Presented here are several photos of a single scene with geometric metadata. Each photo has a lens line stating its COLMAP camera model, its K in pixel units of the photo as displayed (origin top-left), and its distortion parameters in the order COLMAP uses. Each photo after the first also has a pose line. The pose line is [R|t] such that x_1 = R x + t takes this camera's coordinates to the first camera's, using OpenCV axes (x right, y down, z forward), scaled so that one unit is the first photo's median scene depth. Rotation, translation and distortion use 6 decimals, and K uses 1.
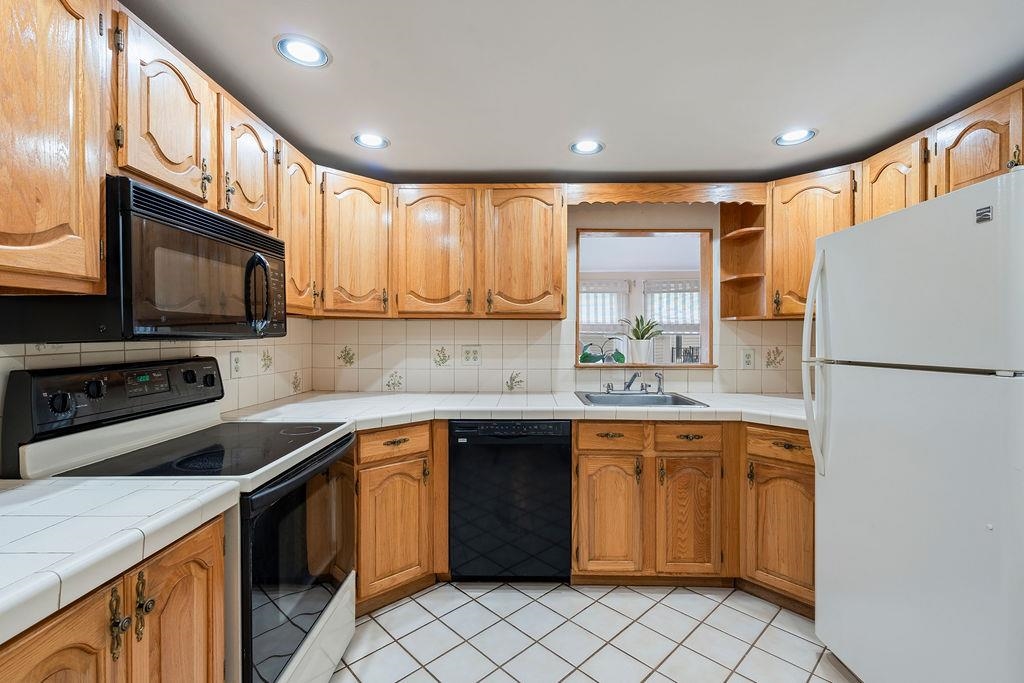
lens RADIAL K [[450.9, 0, 510.8], [0, 450.9, 336.0], [0, 0, 1]] dist [-0.002064, -0.000196]
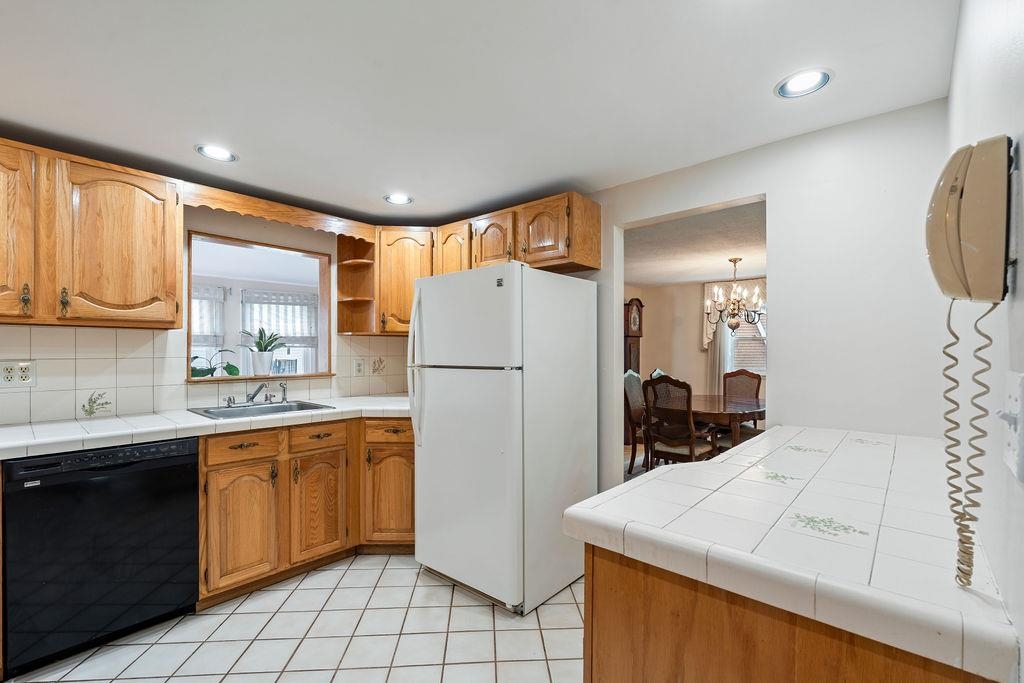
lens RADIAL K [[456.8, 0, 512.9], [0, 456.8, 330.7], [0, 0, 1]] dist [-0.001929, 0.000249]
pose [[0.646152, 0.032017, 0.762537, -0.159039], [-0.002254, 0.999195, -0.040044, 0.000789], [-0.763206, 0.024156, 0.645704, -0.115523]]
